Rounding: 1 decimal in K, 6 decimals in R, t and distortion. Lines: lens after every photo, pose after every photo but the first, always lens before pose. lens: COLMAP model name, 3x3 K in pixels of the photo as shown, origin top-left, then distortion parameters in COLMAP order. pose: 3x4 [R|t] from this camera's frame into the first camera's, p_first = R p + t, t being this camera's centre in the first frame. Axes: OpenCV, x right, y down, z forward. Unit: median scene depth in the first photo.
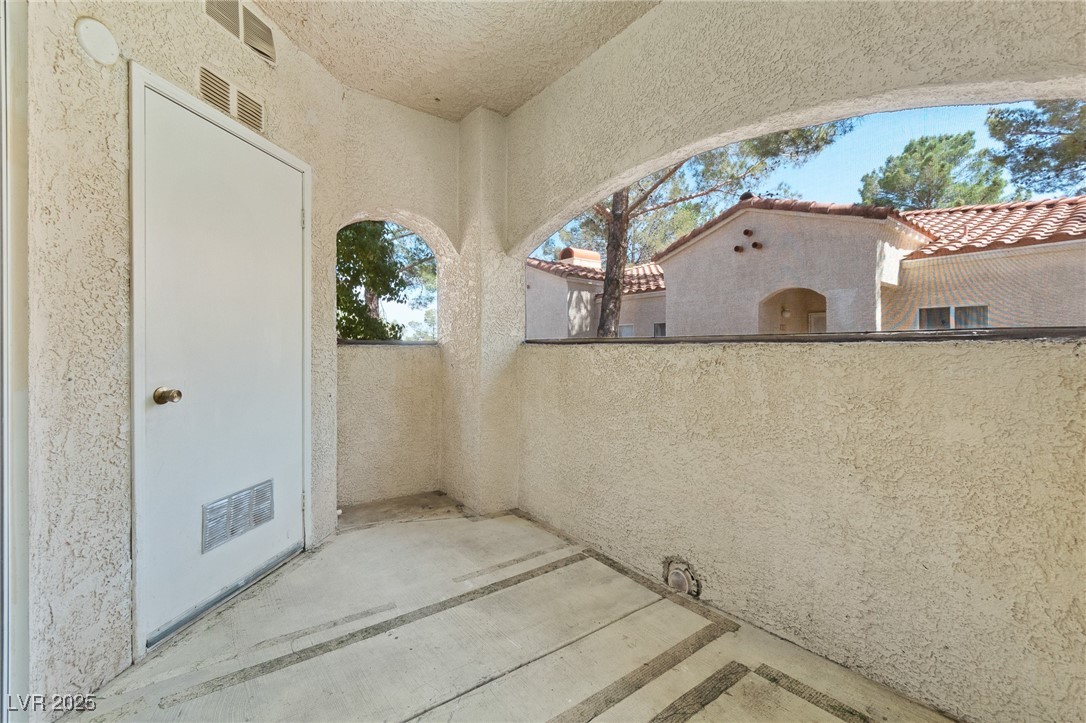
lens RADIAL K [[465.9, 0, 544.6], [0, 465.9, 348.5], [0, 0, 1]] dist [-0.007453, 0.001985]
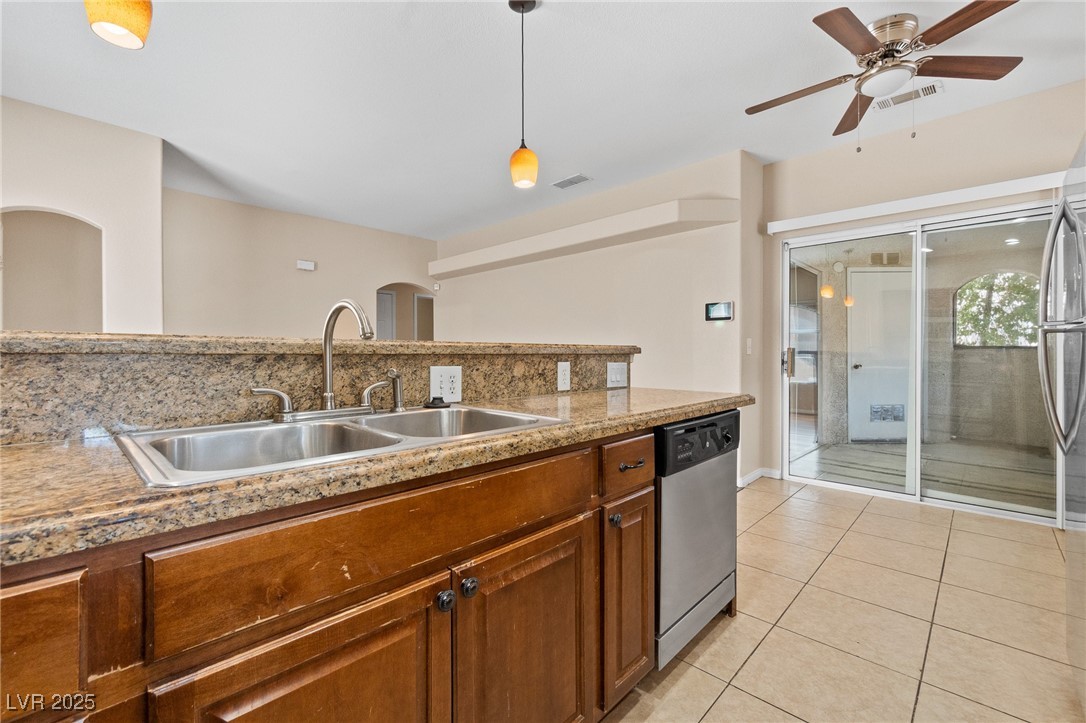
lens RADIAL K [[465.9, 0, 541.3], [0, 465.9, 353.3], [0, 0, 1]] dist [-0.007453, 0.001985]
pose [[0.146355, 0.001688, -0.989231, 1.579540], [0.005069, 0.999984, 0.002456, -0.005064], [0.989219, -0.005374, 0.146344, -1.262783]]
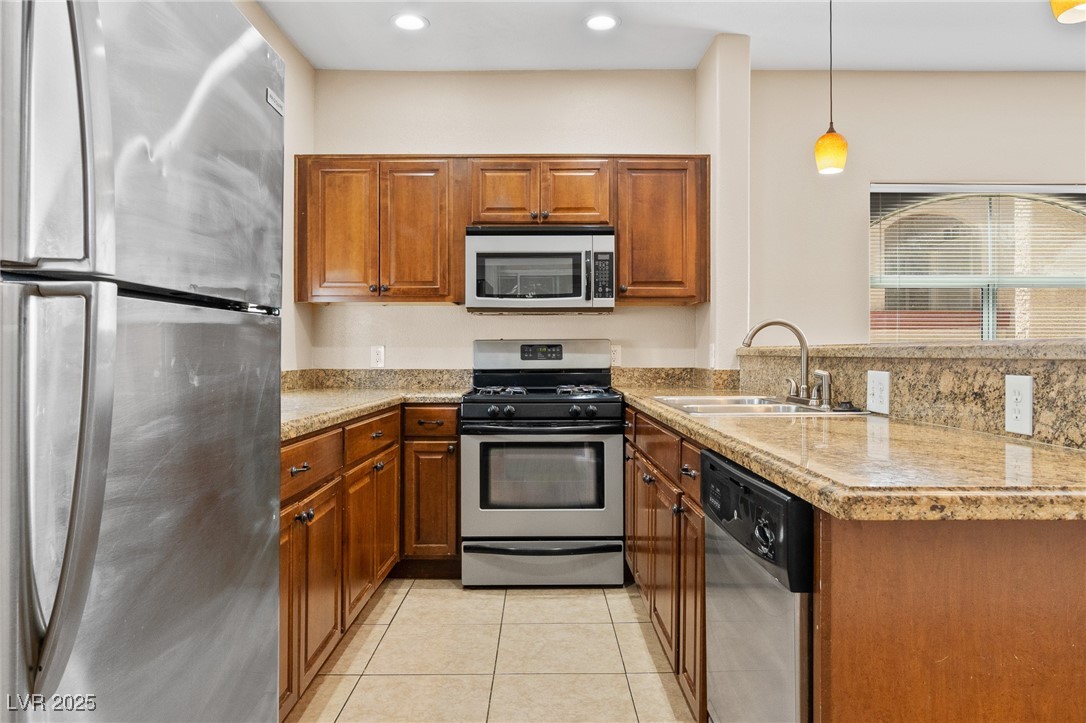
lens RADIAL K [[709.4, 0, 543.1], [0, 709.4, 354.3], [0, 0, 1]] dist [-0.009032, -0.001090]
pose [[-0.793856, 0.003293, 0.608097, 0.620051], [-0.000509, 0.999981, -0.006080, -0.001035], [-0.608106, -0.005136, -0.793839, -0.259589]]
